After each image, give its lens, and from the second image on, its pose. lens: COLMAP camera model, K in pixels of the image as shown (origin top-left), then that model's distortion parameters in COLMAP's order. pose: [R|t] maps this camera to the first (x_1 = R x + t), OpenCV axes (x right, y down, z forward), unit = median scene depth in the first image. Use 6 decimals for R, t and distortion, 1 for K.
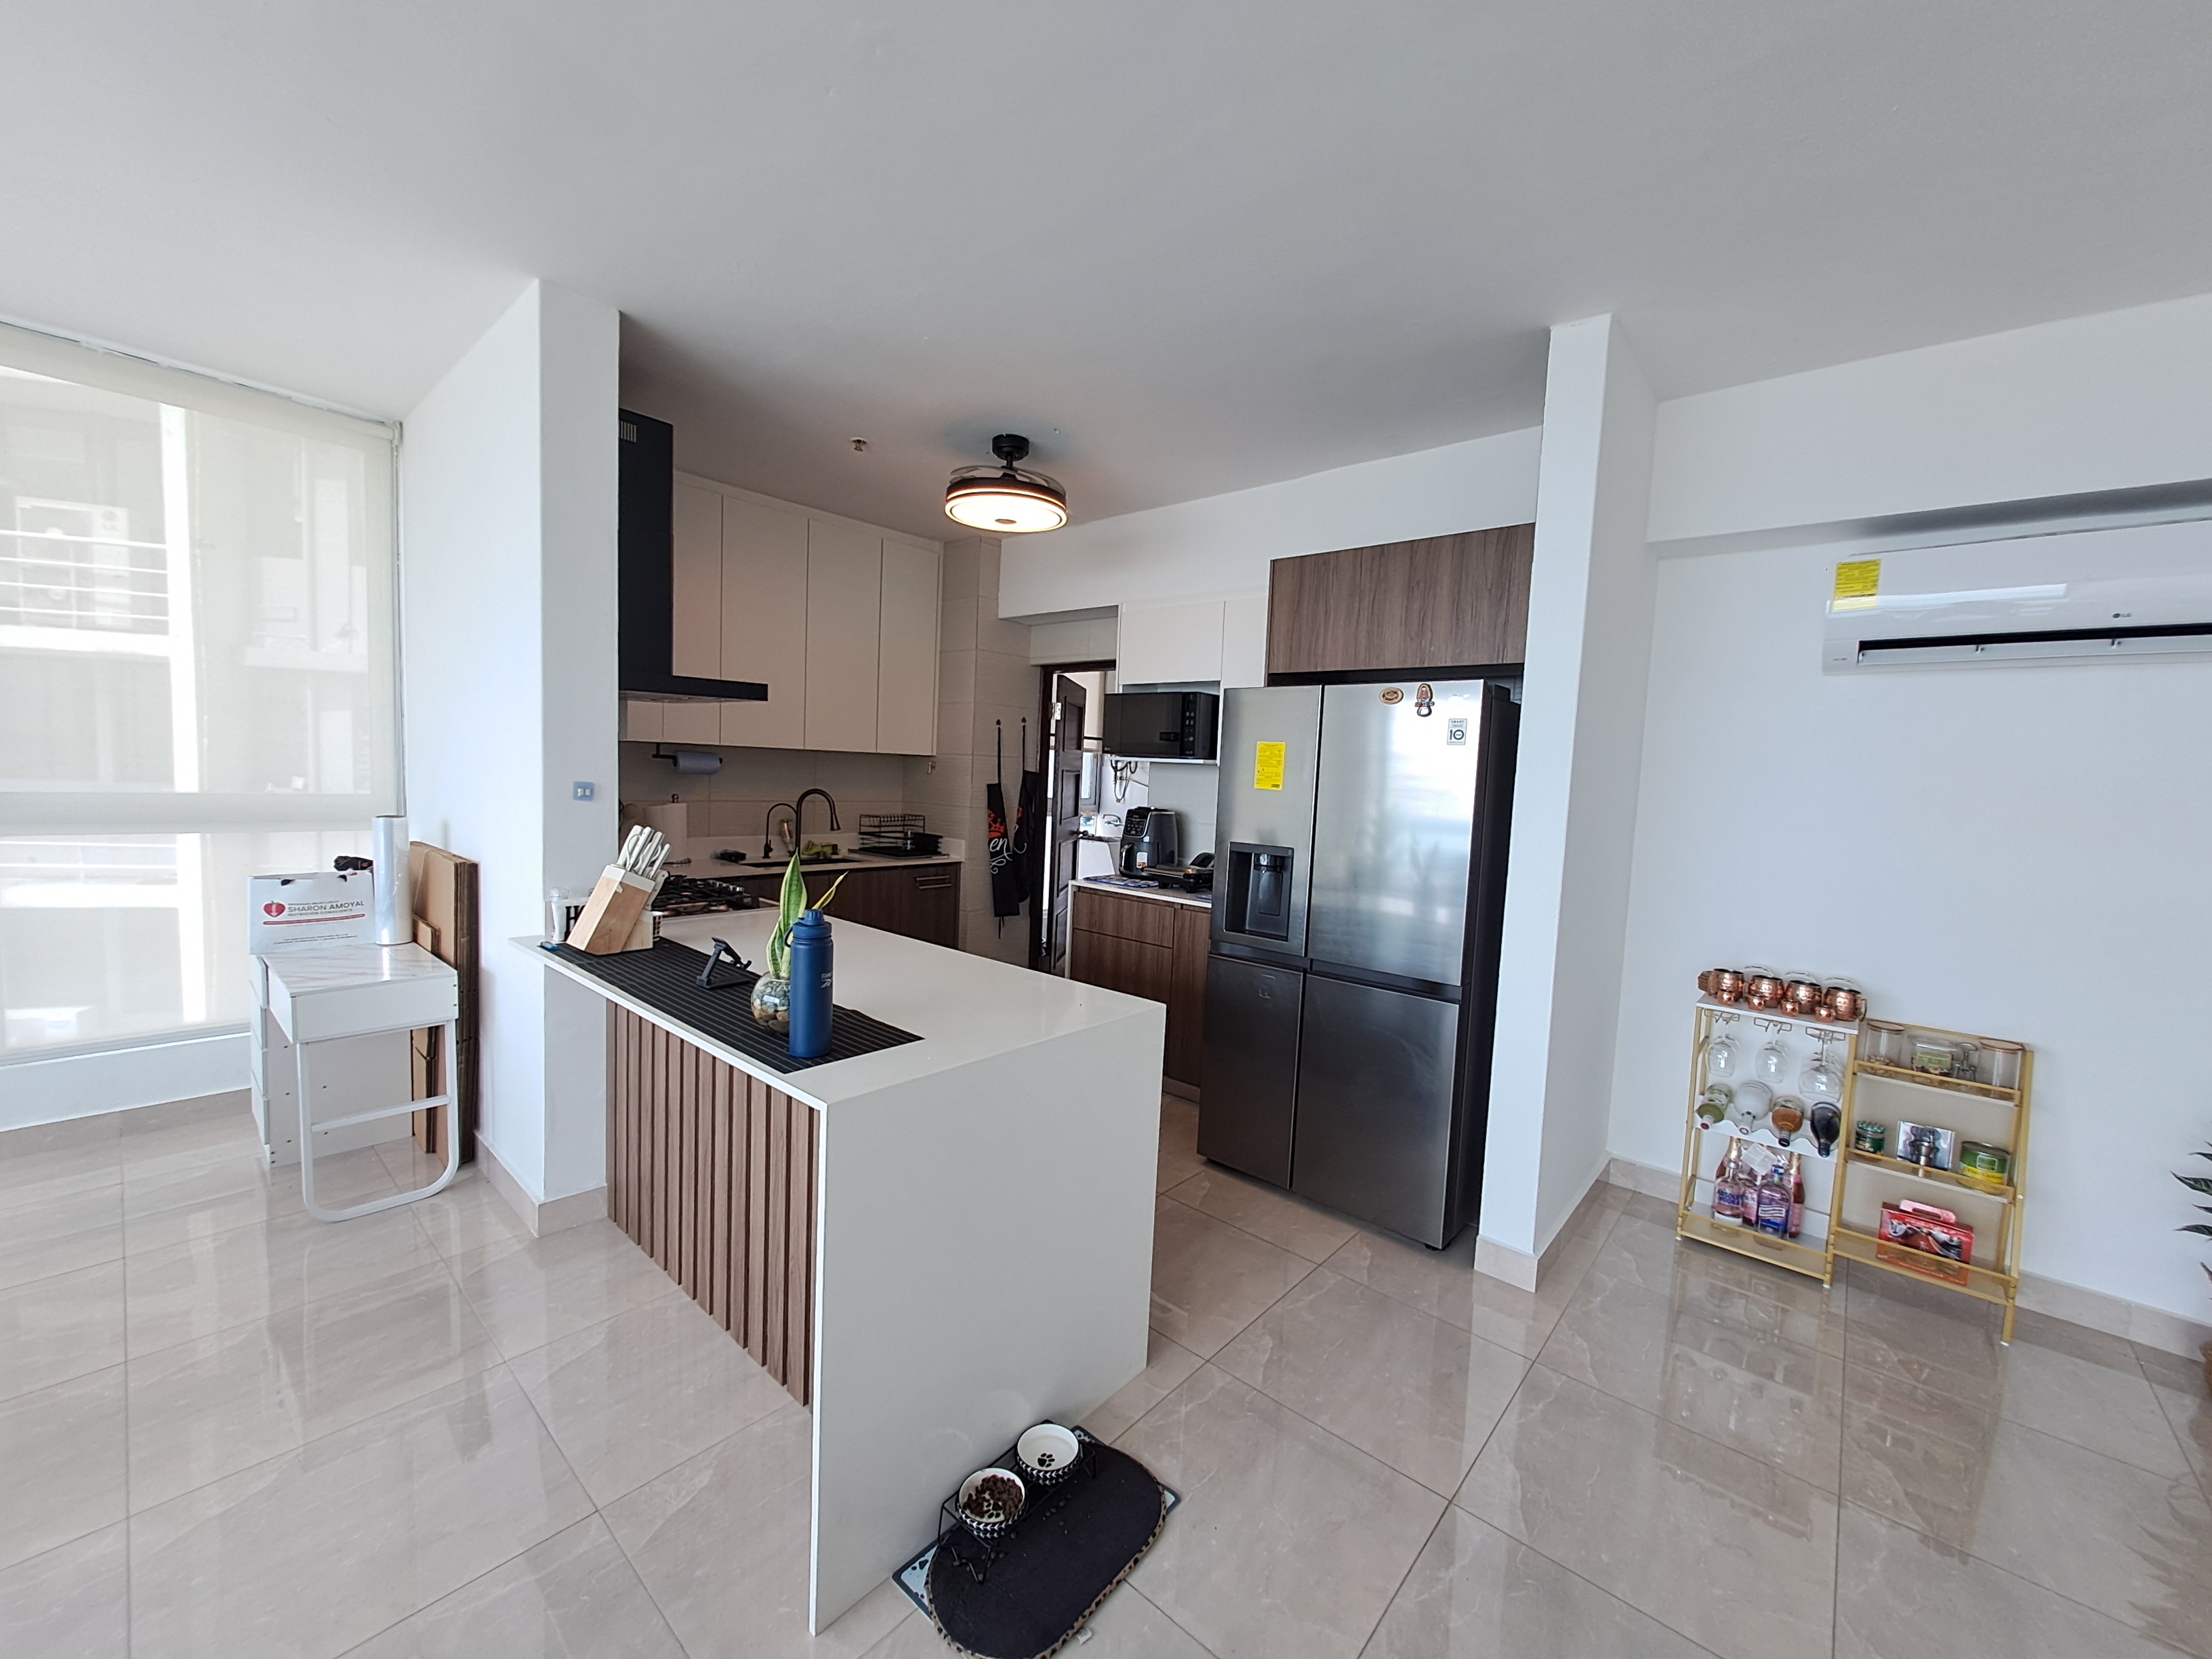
lens RADIAL K [[873.7, 0, 1098.4], [0, 873.7, 825.3], [0, 0, 1]] dist [0.001483, -0.000773]
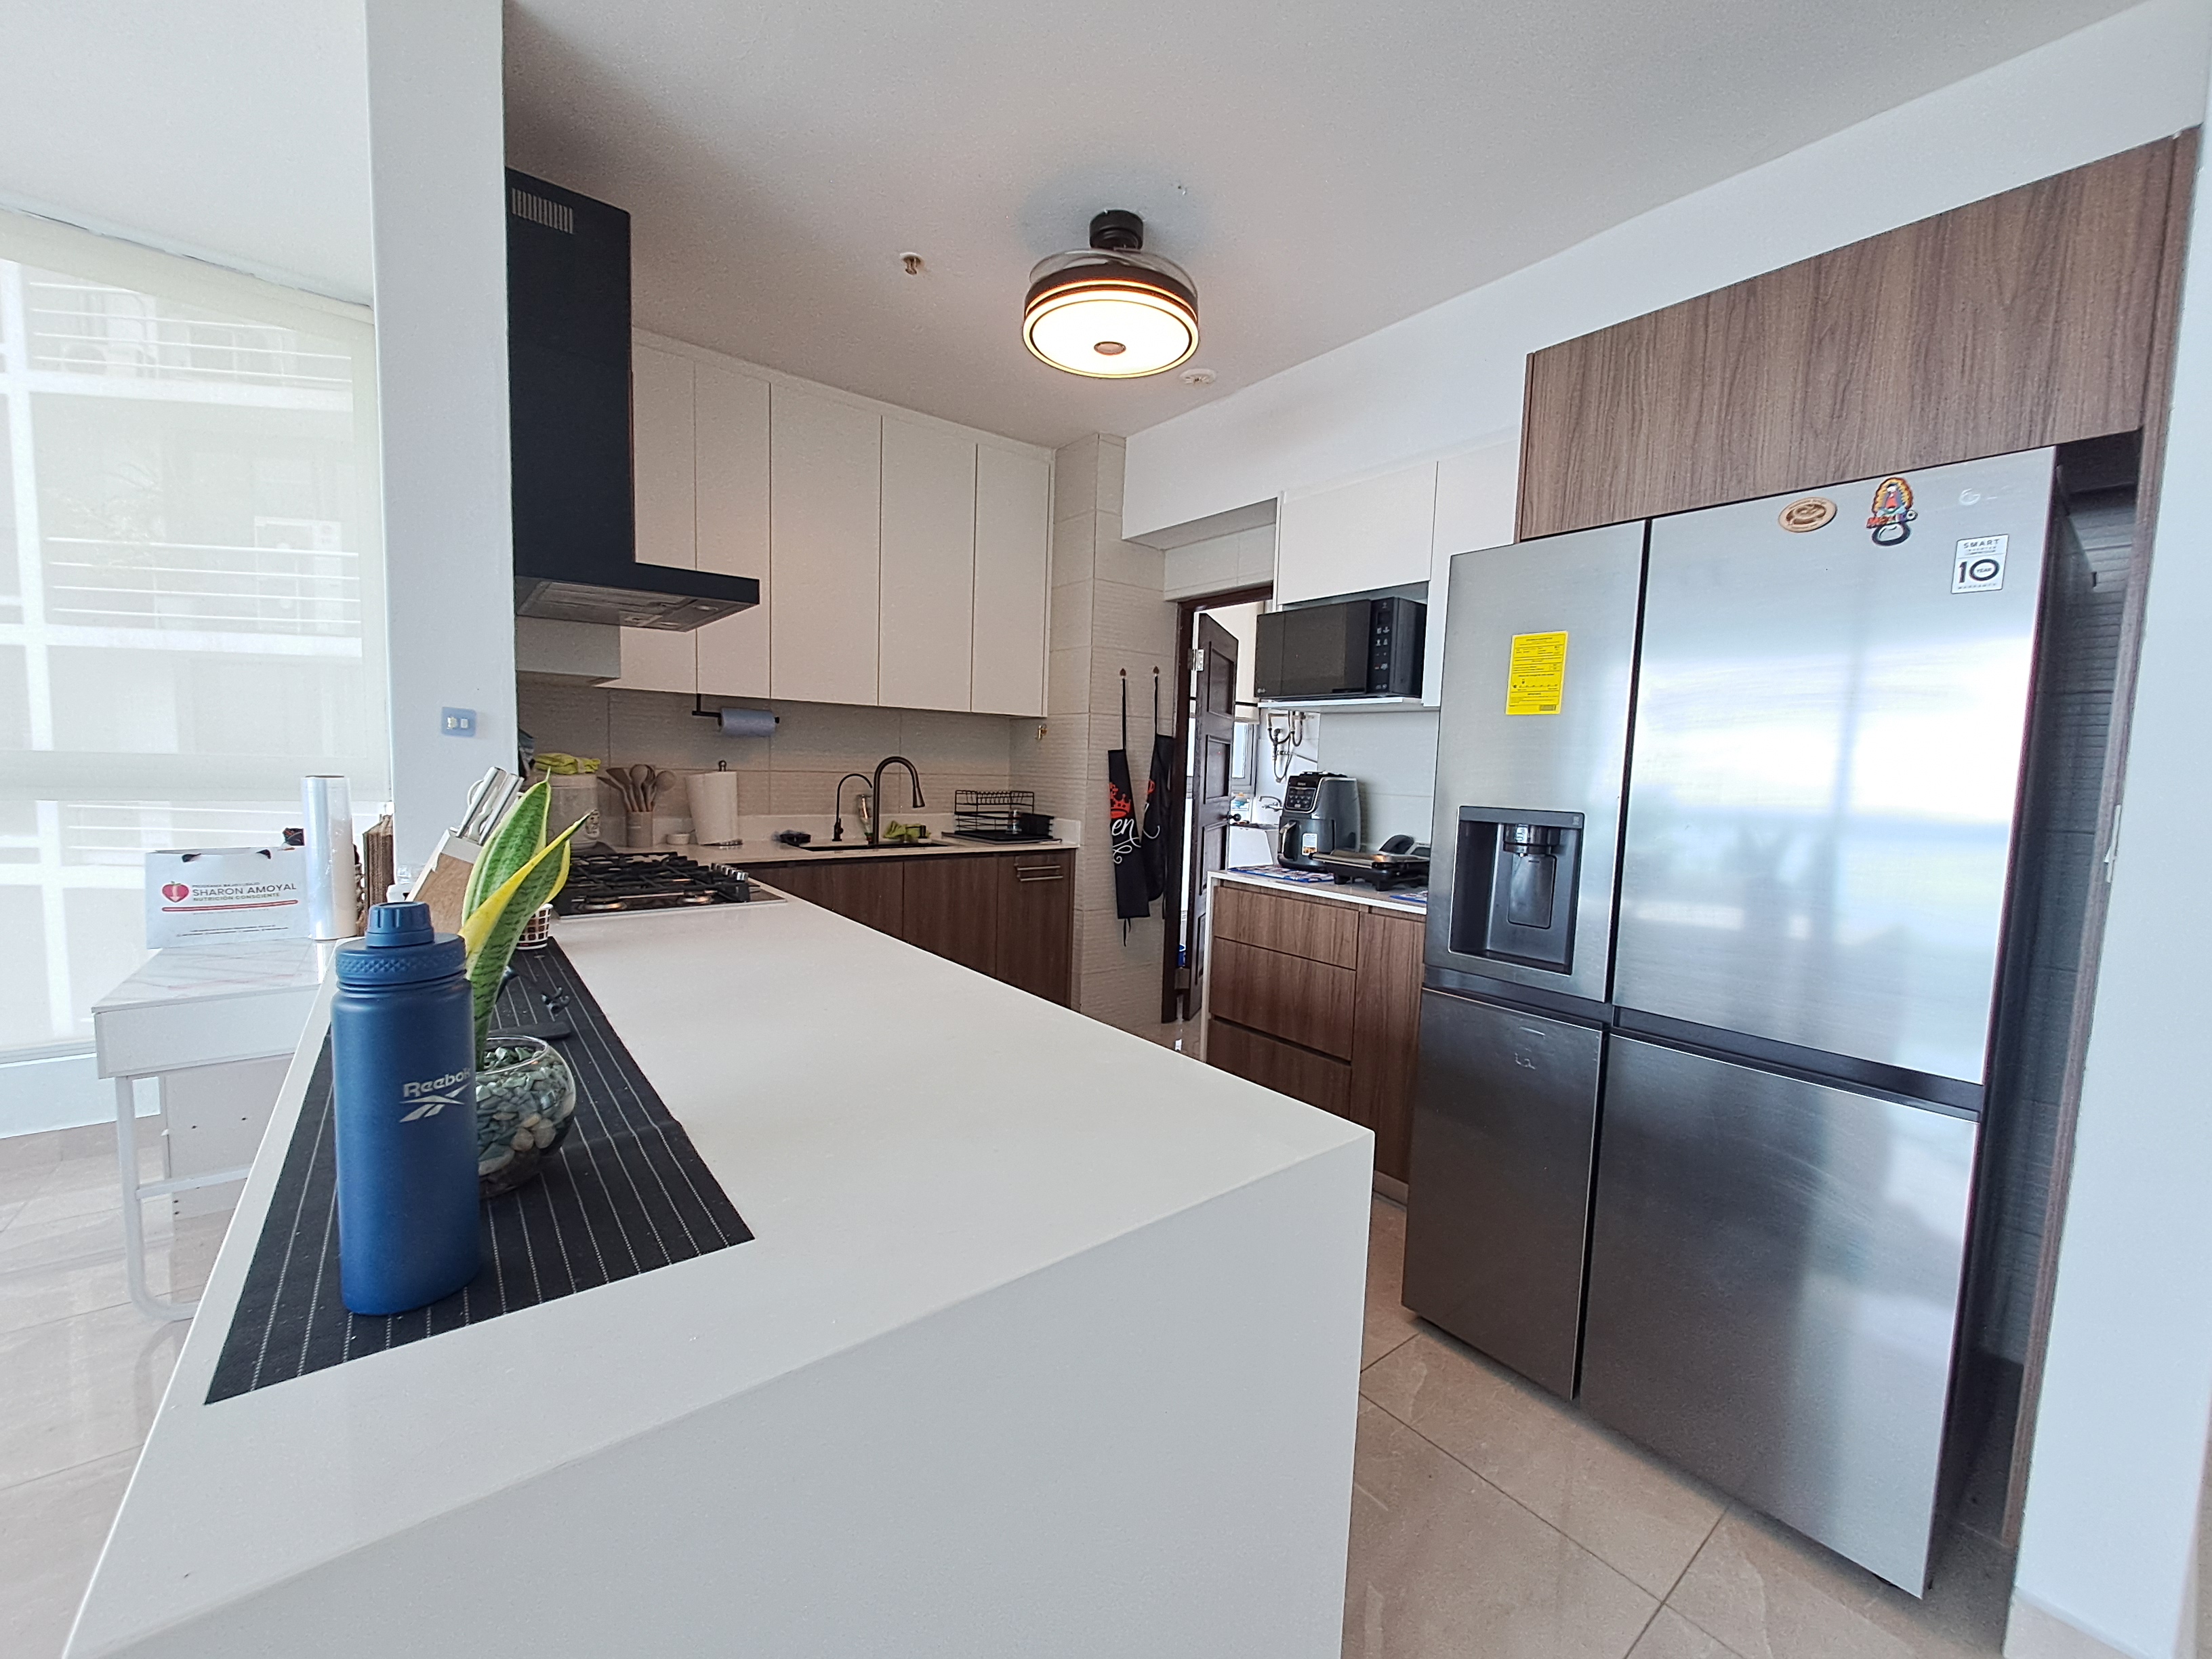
lens RADIAL K [[873.7, 0, 1096.7], [0, 873.7, 834.4], [0, 0, 1]] dist [0.001483, -0.000773]
pose [[0.982951, 0.002926, -0.183846, 0.010843], [-0.000885, 0.999937, 0.011186, 0.027347], [0.183867, -0.010832, 0.982891, 0.300544]]
